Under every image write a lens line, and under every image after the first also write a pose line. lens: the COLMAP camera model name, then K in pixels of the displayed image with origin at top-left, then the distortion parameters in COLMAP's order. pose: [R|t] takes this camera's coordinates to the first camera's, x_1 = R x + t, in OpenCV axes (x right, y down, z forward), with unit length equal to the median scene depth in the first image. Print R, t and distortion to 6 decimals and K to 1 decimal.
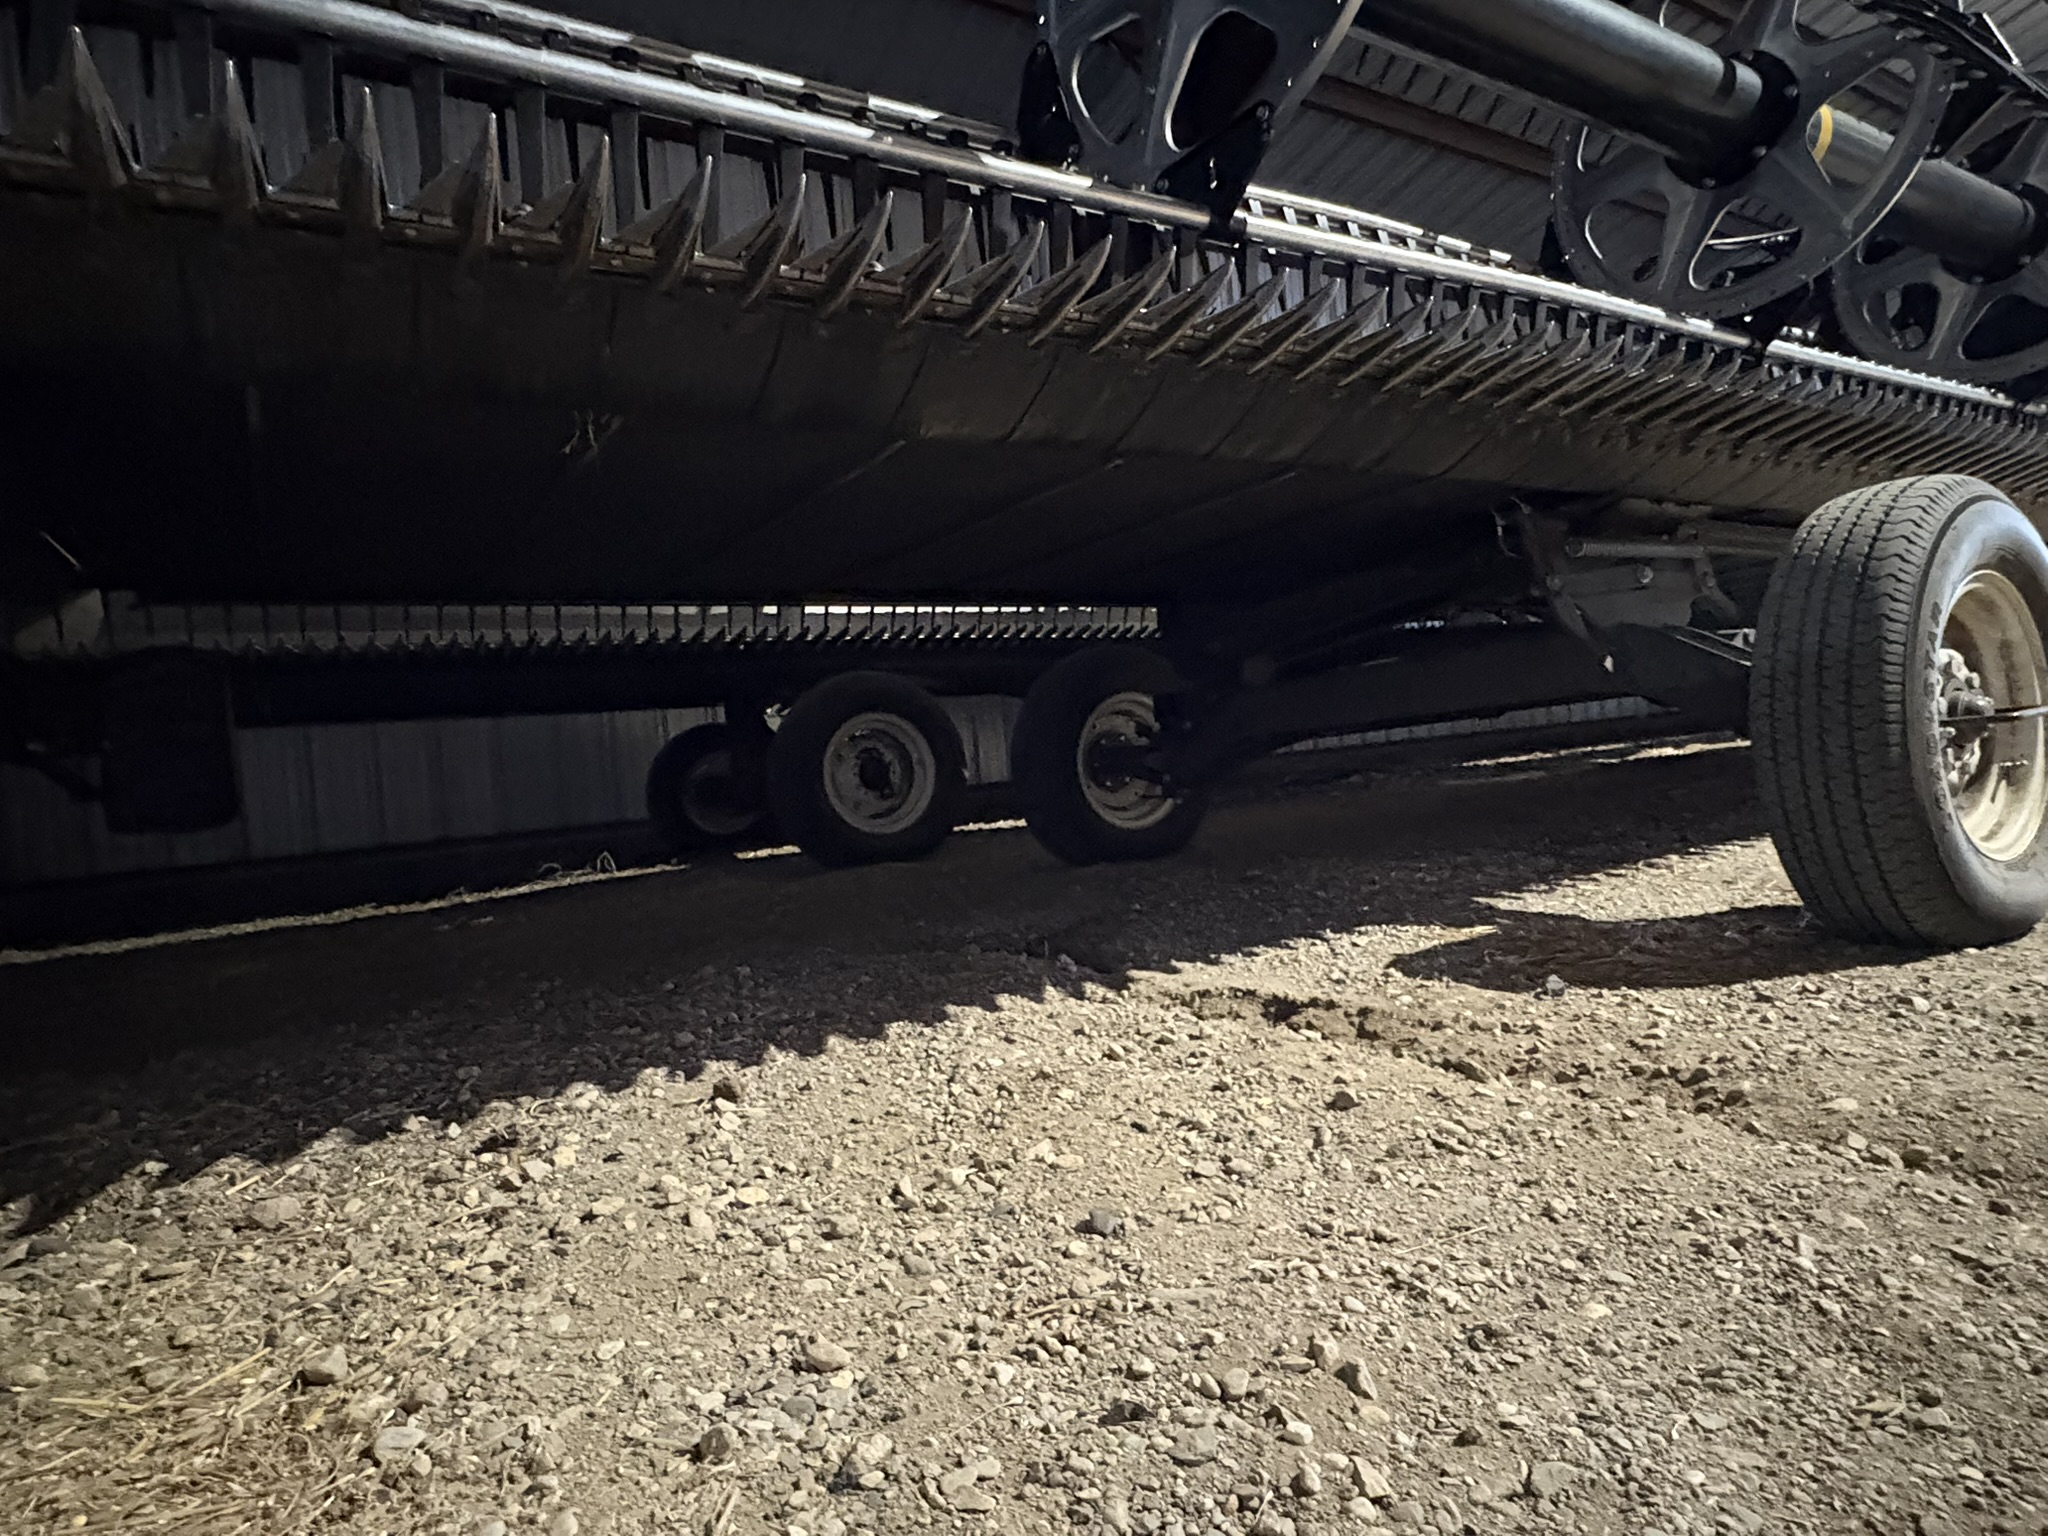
lens RADIAL K [[1181.9, 0, 1019.1], [0, 1181.9, 765.9], [0, 0, 1]] dist [0.000759, -0.000577]
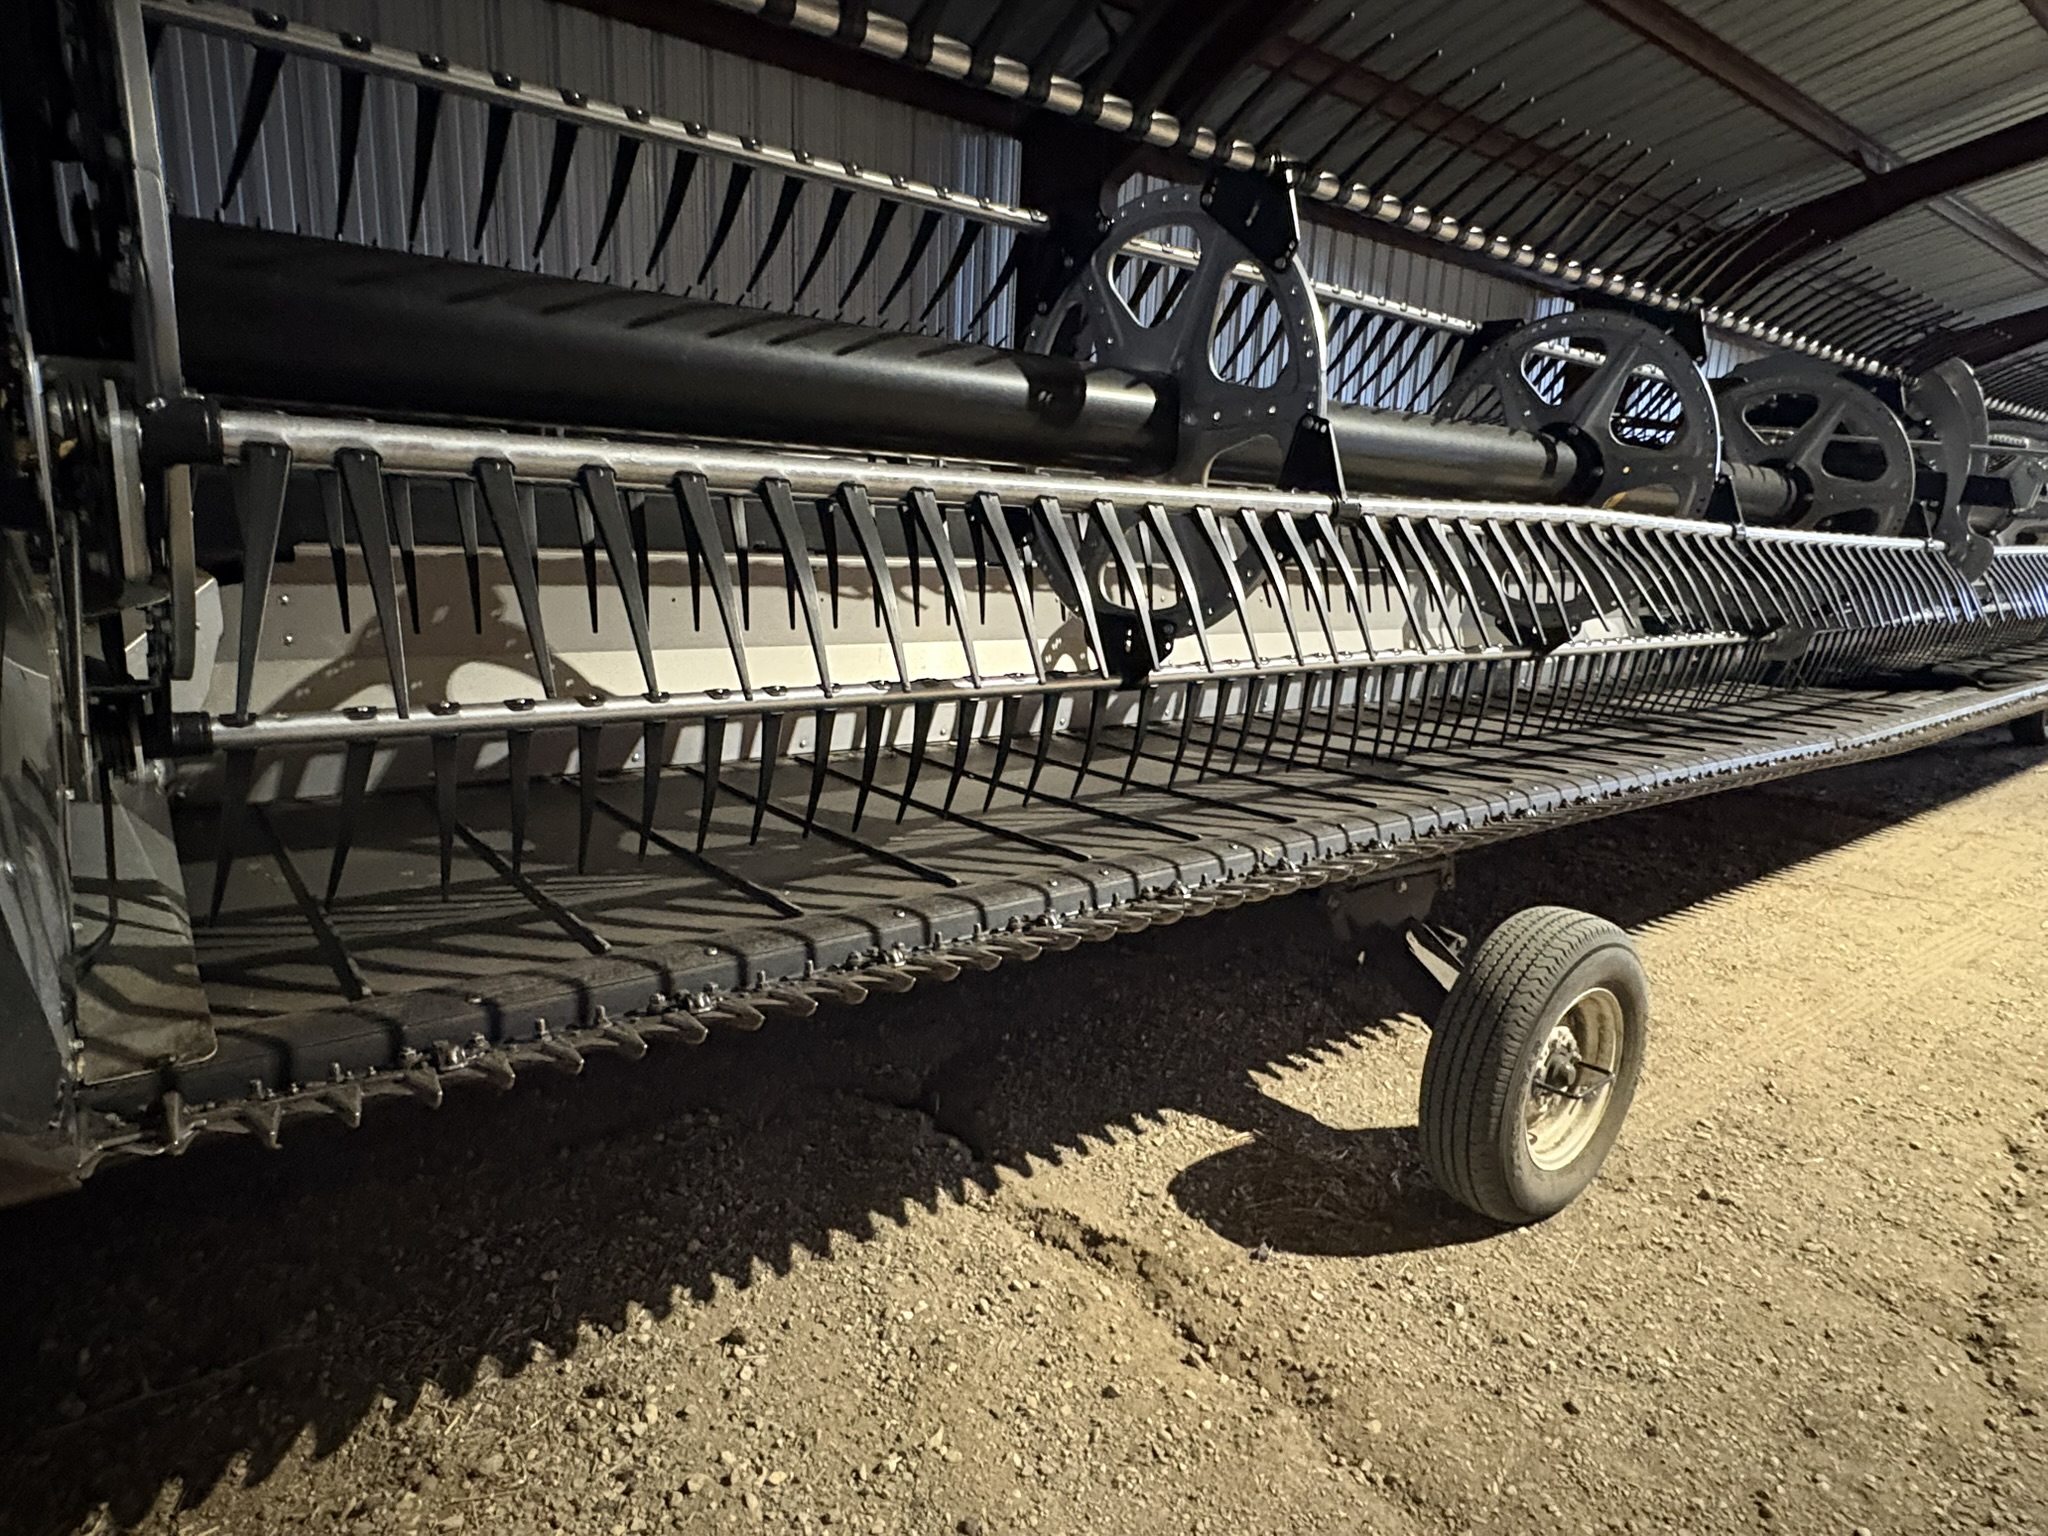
lens RADIAL K [[1181.9, 0, 1029.0], [0, 1181.9, 773.8], [0, 0, 1]] dist [0.000759, -0.000577]
pose [[0.987273, 0.097414, 0.125711, -0.112827], [-0.120737, 0.973589, 0.193770, -0.682204], [-0.103514, -0.206481, 0.972959, -0.361783]]
